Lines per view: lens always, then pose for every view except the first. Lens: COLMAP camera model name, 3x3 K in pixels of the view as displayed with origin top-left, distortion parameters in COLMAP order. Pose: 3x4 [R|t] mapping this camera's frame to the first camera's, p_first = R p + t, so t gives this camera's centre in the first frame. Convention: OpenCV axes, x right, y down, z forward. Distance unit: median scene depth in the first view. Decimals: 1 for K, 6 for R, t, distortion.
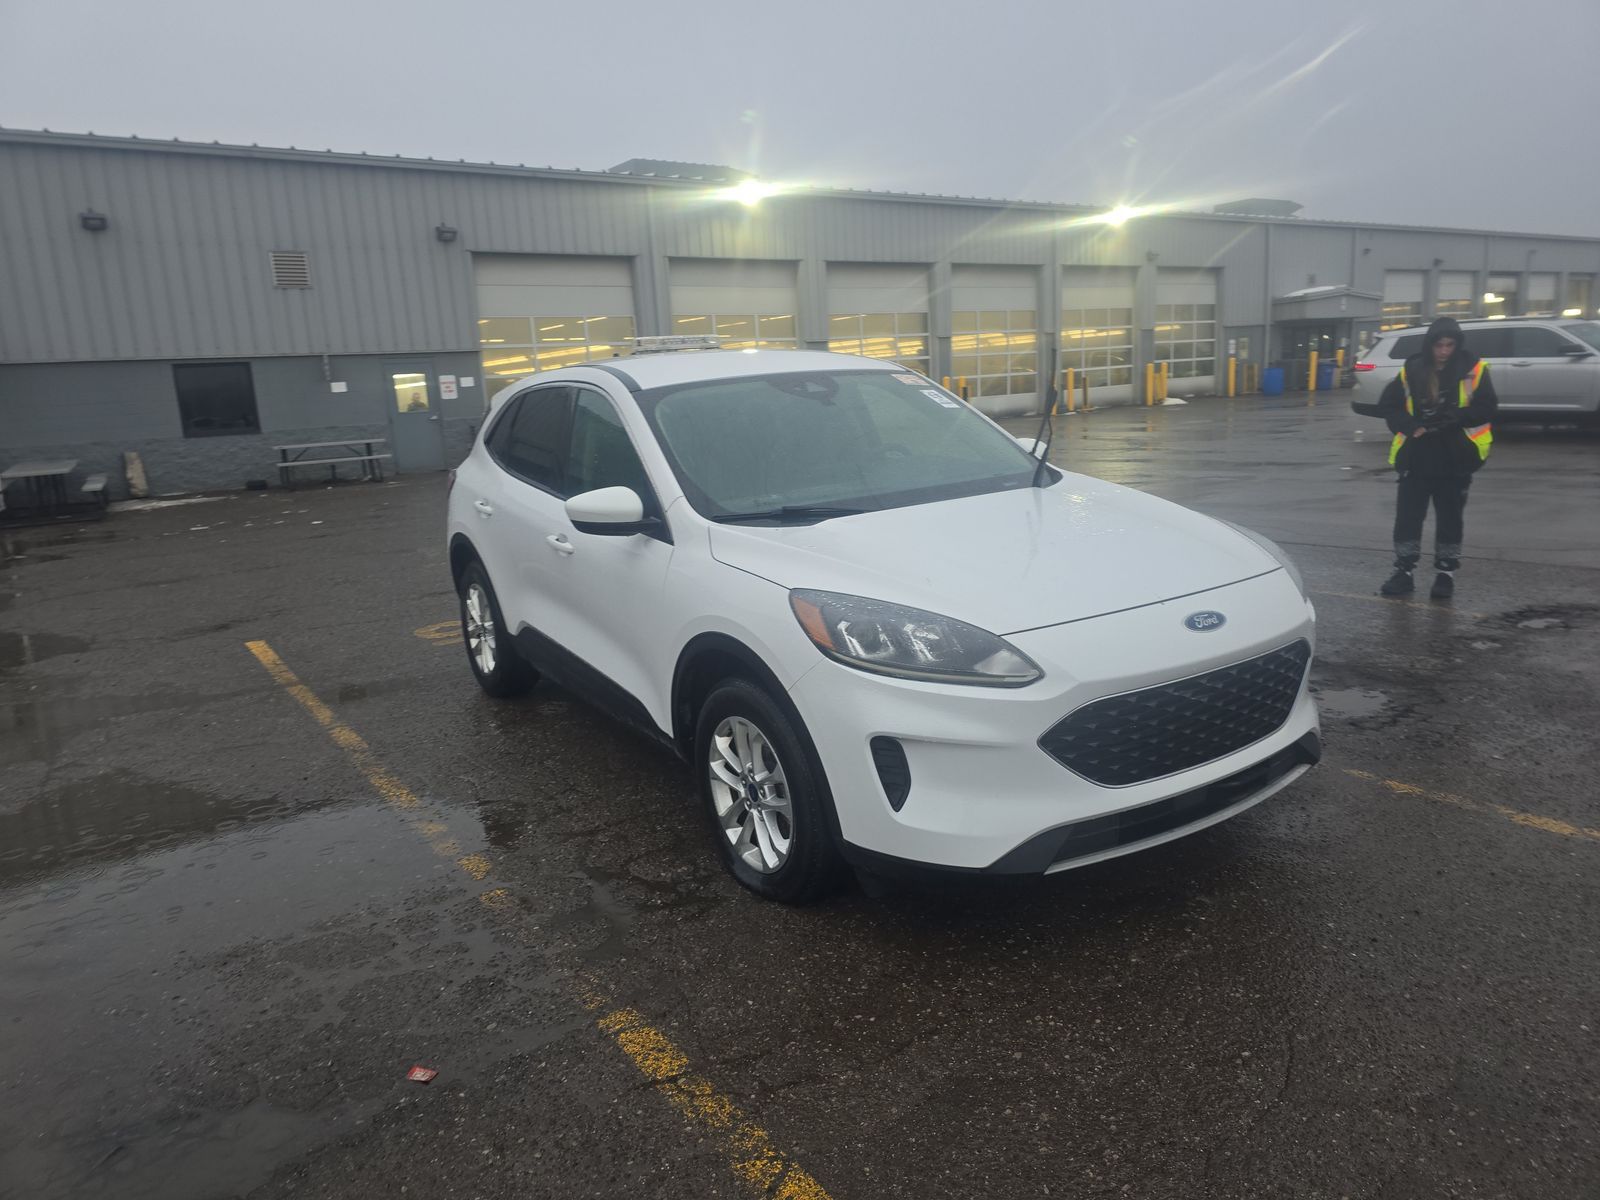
lens RADIAL K [[1053.4, 0, 800.0], [0, 1053.4, 600.0], [0, 0, 1]] dist [0.078907, -0.070645]
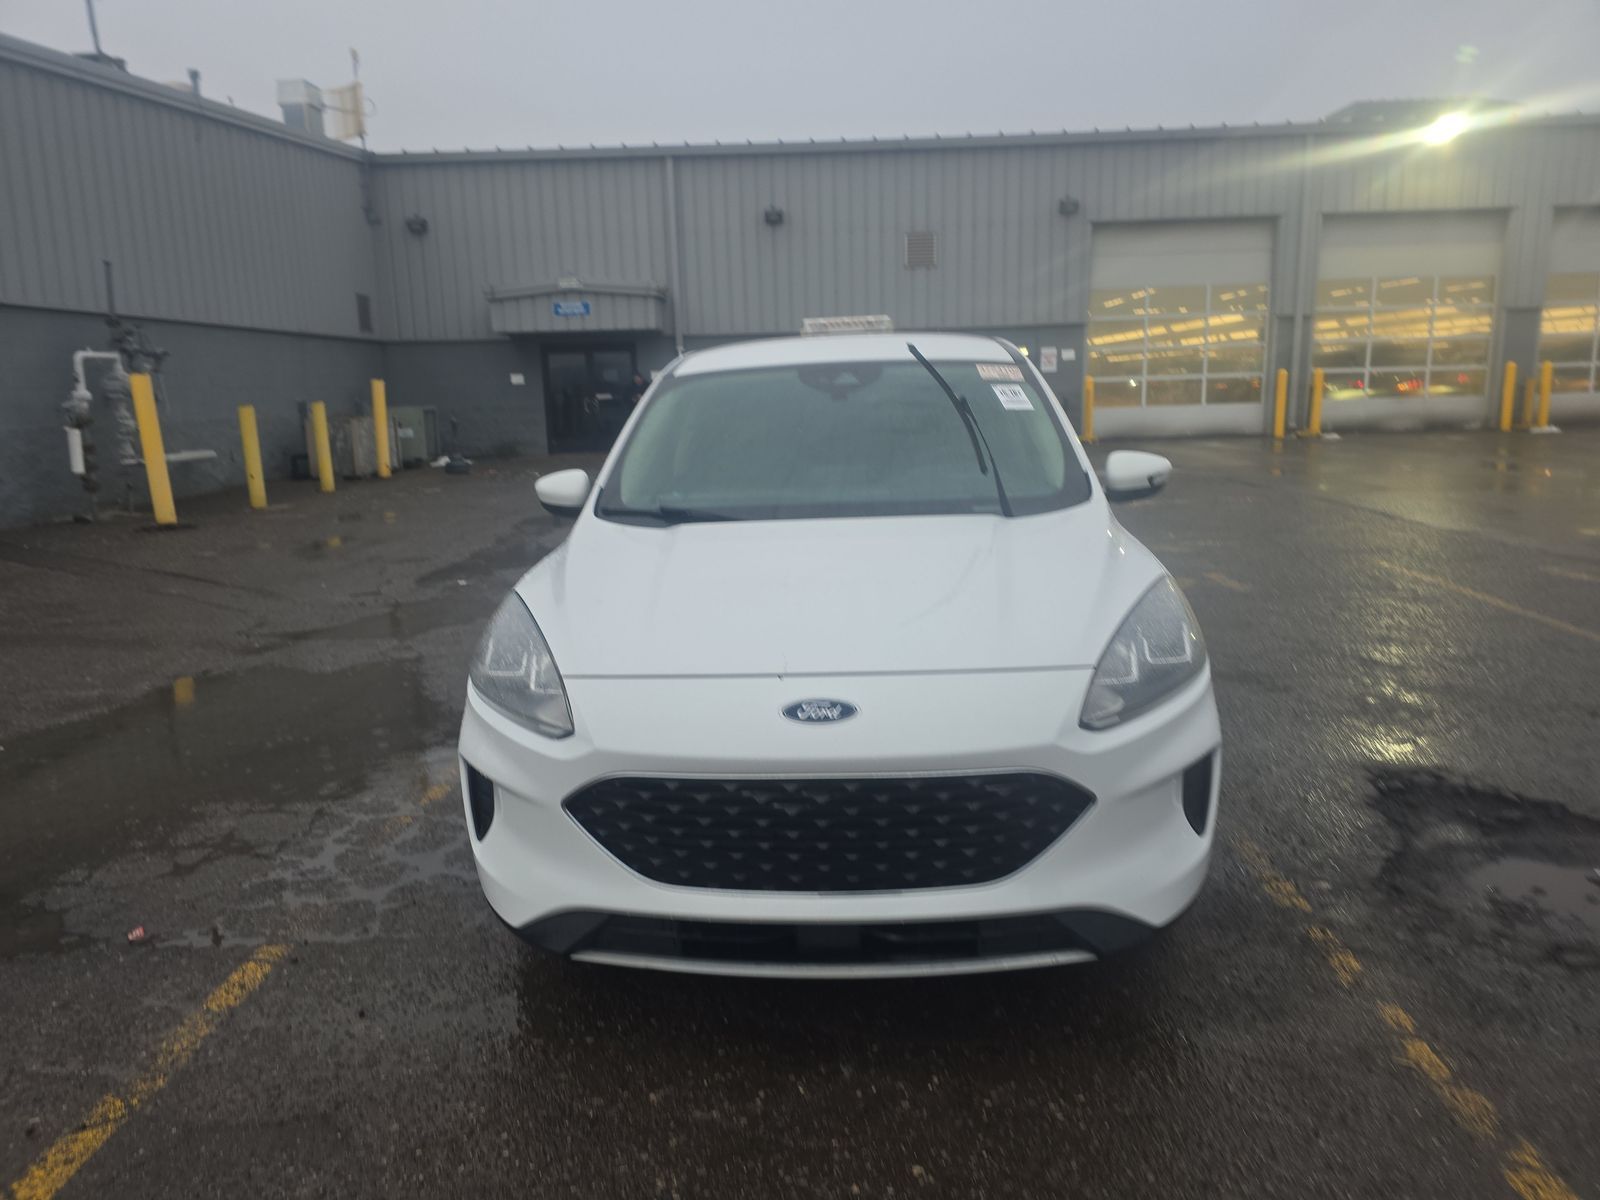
lens RADIAL K [[1064.4, 0, 798.0], [0, 1064.4, 608.4], [0, 0, 1]] dist [0.005797, 0.003711]
pose [[0.804809, 0.156072, -0.572647, 0.113463], [-0.137125, 0.987599, 0.076447, -0.014992], [0.577477, 0.016999, 0.816230, 0.055428]]
